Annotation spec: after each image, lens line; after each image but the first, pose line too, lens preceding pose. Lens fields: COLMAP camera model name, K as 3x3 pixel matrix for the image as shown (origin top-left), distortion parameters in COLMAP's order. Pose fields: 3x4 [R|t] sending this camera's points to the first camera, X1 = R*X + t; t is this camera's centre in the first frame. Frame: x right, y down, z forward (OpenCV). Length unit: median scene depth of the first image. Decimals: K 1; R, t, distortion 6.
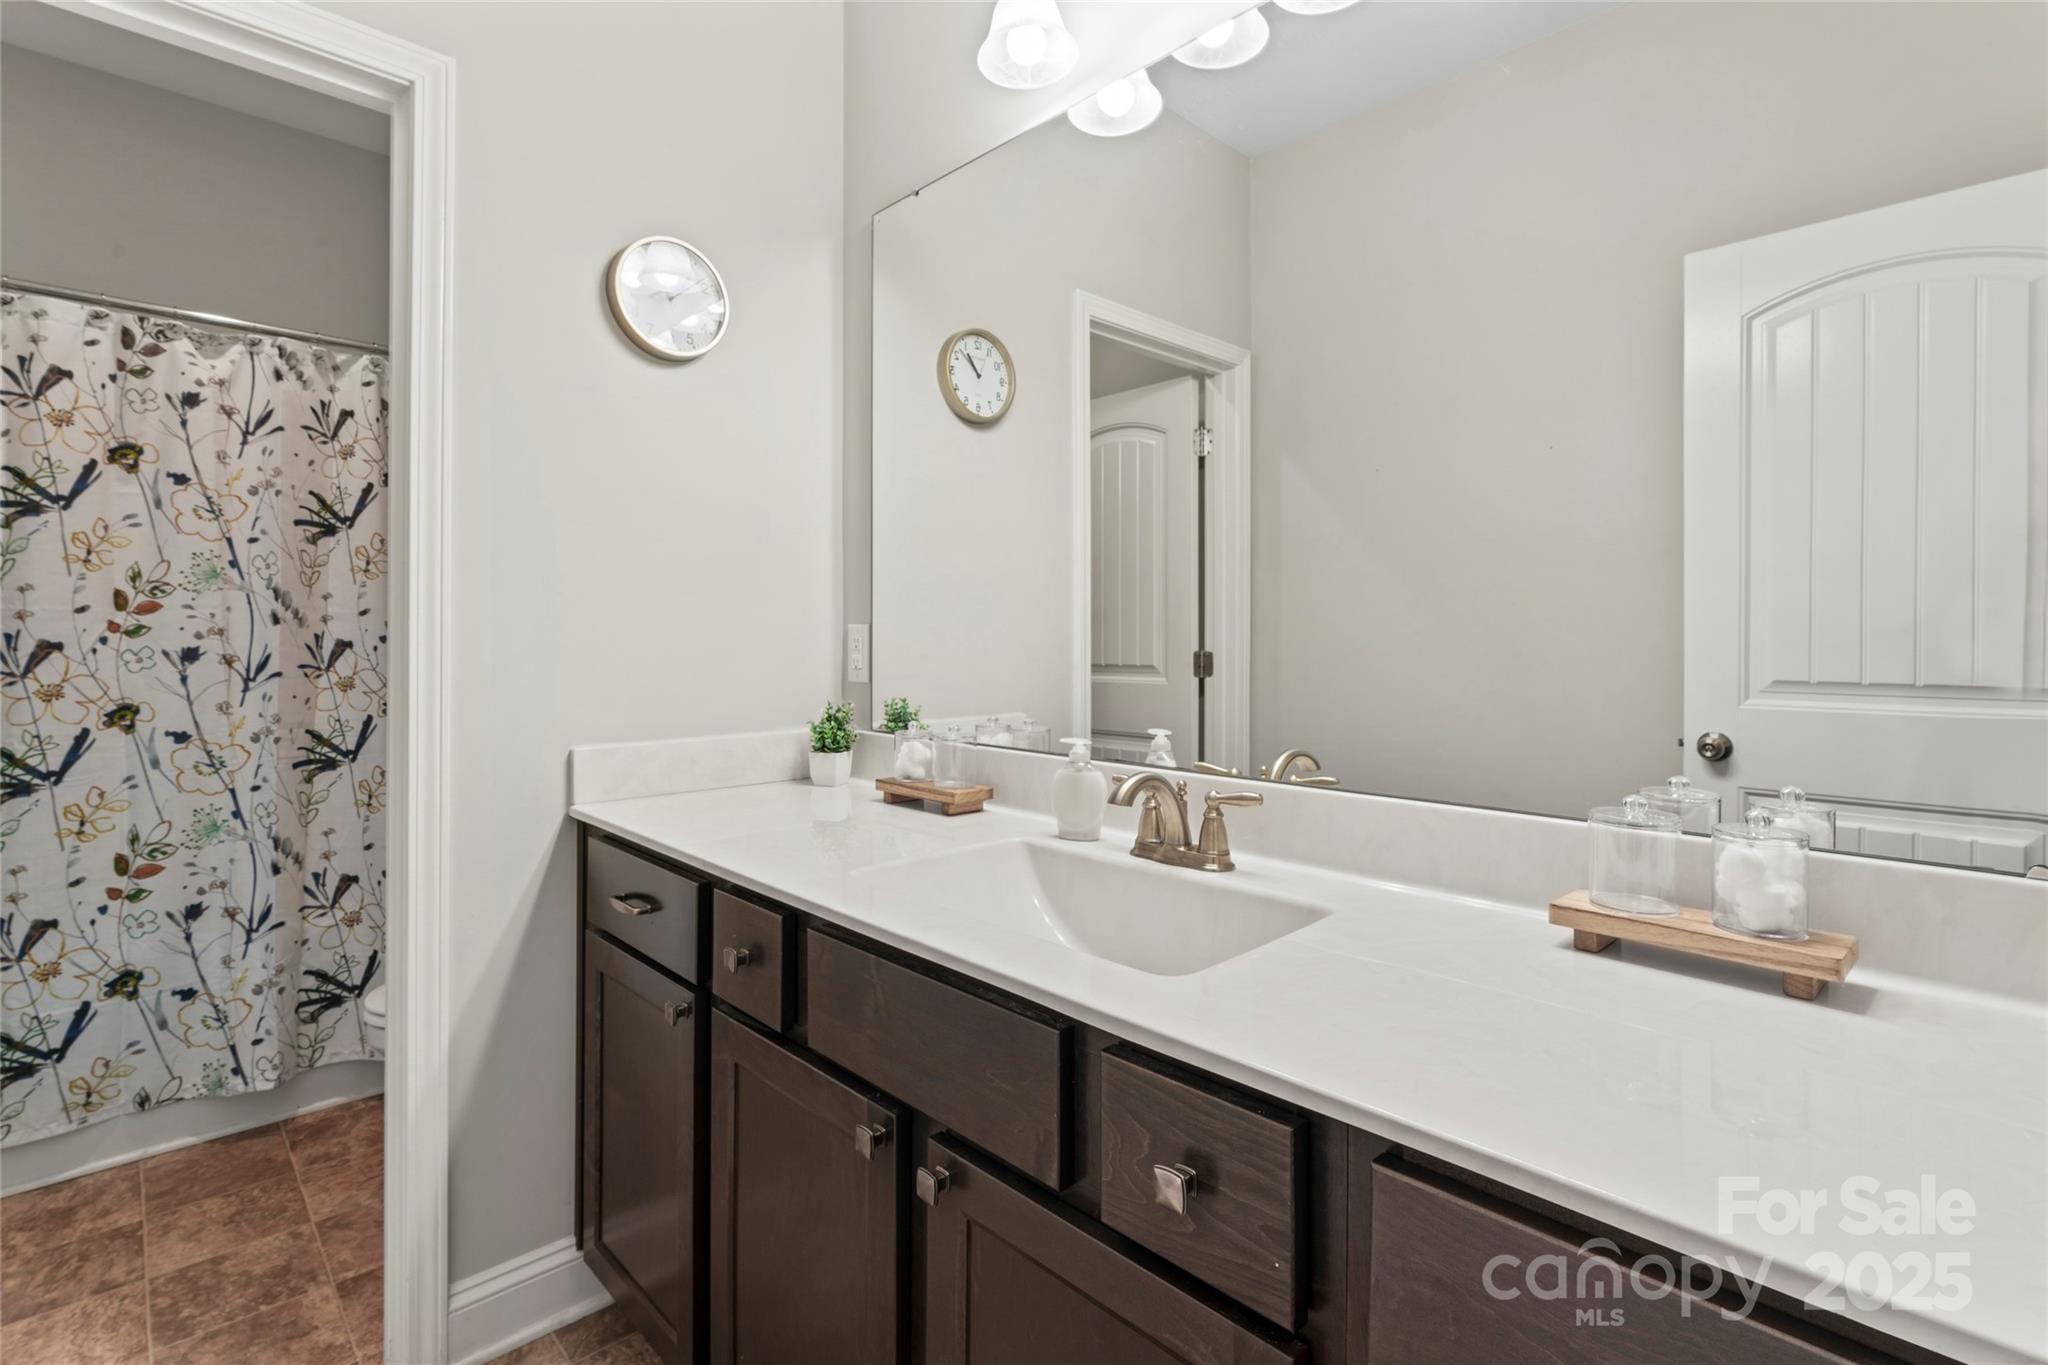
lens RADIAL K [[940.2, 0, 1028.5], [0, 940.2, 673.6], [0, 0, 1]] dist [-0.000920, 0.000570]
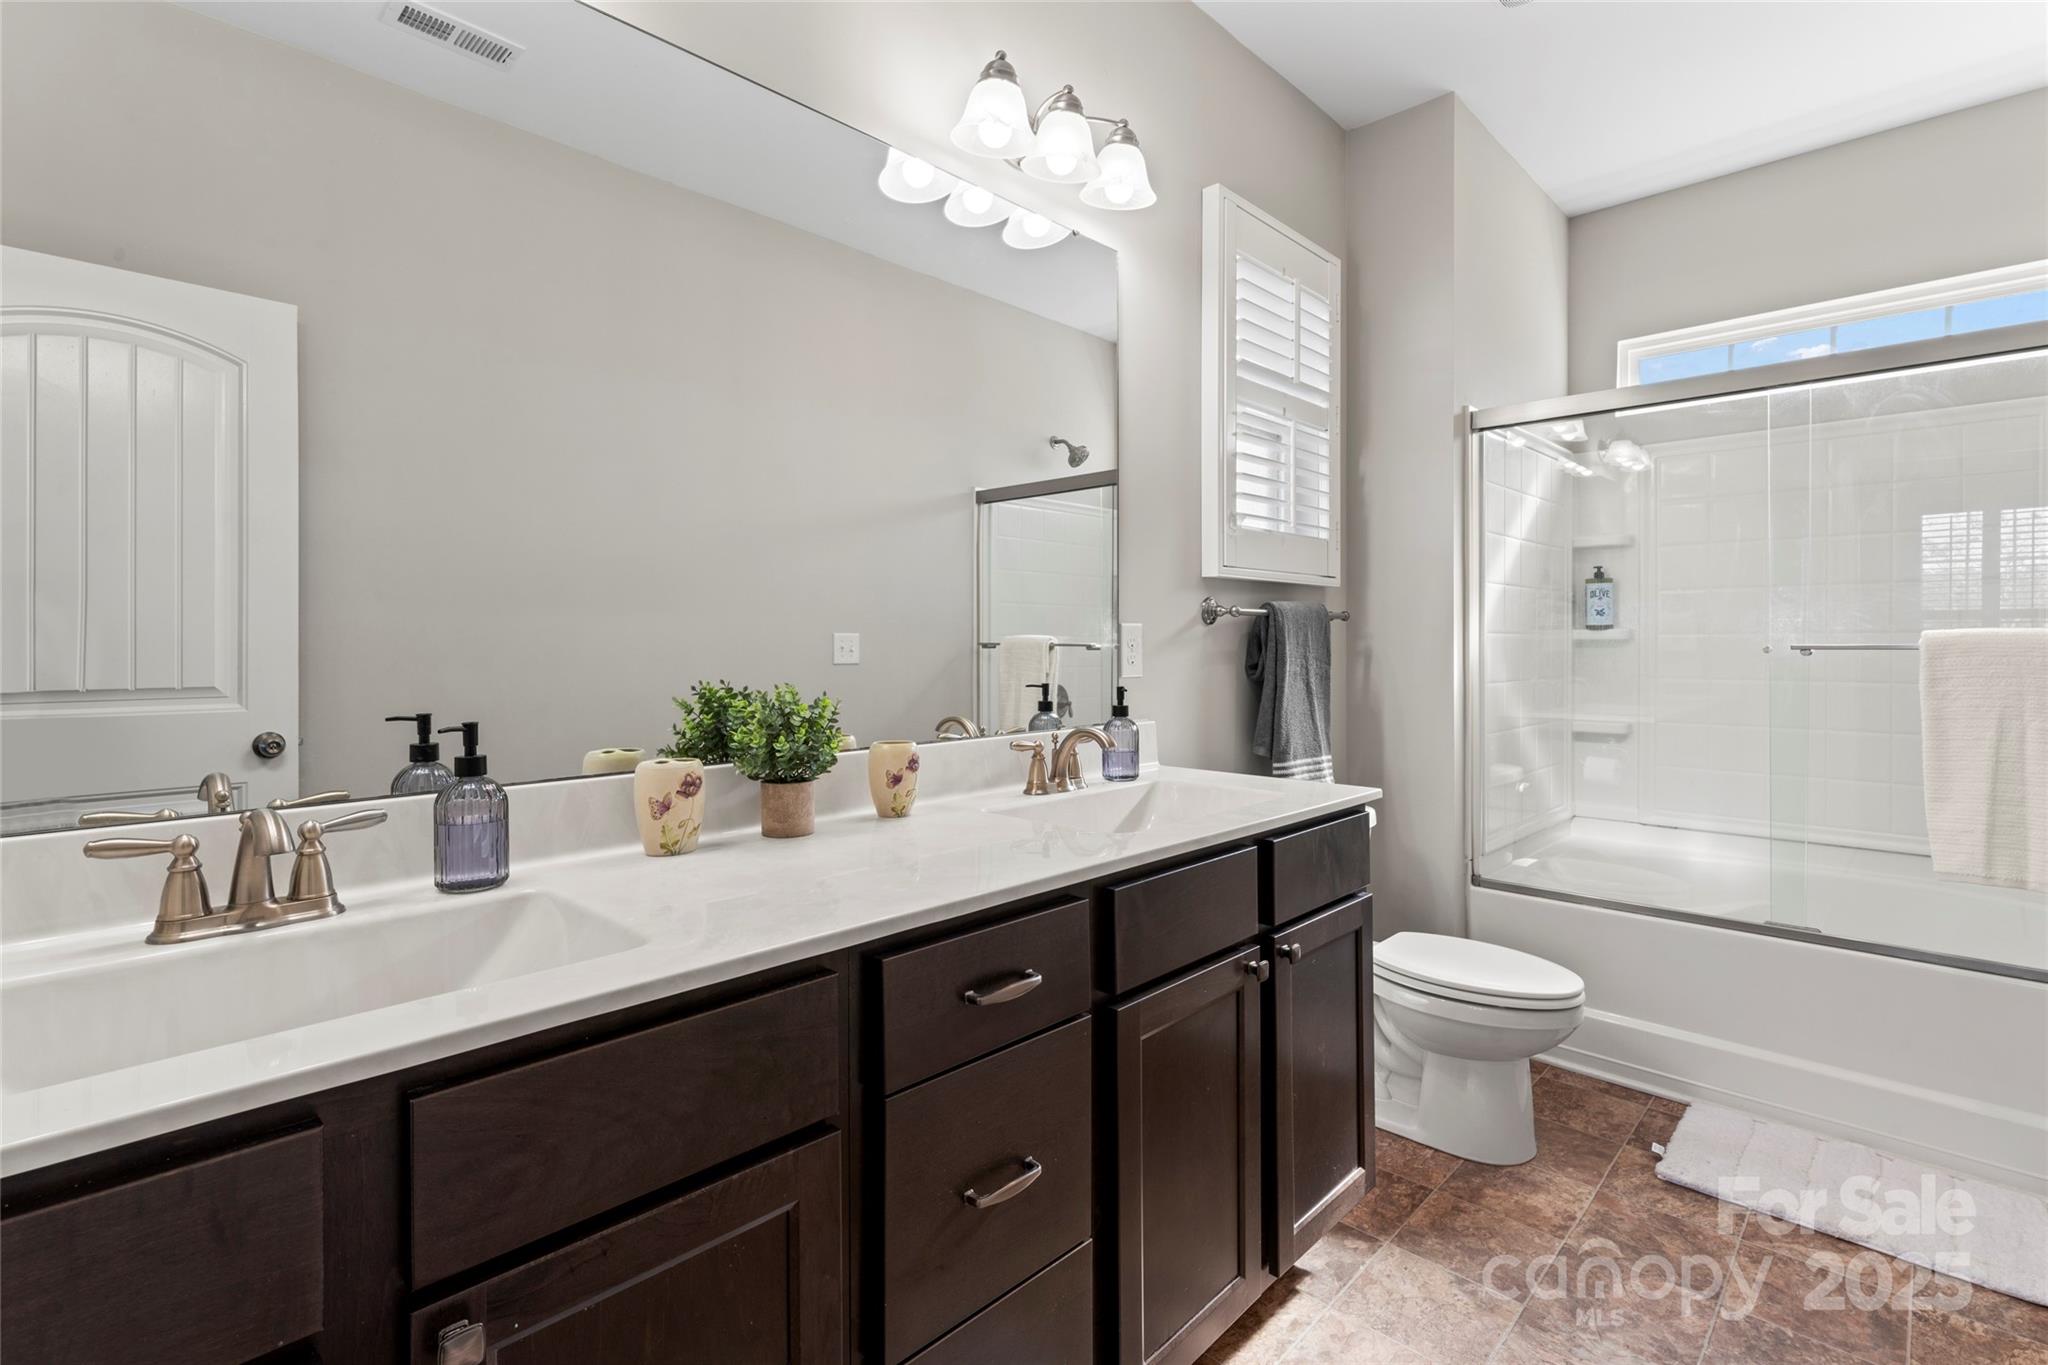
lens RADIAL K [[940.2, 0, 1054.7], [0, 940.2, 642.8], [0, 0, 1]] dist [-0.000920, 0.000570]
pose [[-0.053475, -0.003371, 0.998563, -1.980052], [0.000273, 0.999994, 0.003391, -0.028449], [-0.998569, 0.000454, -0.053474, 1.699448]]
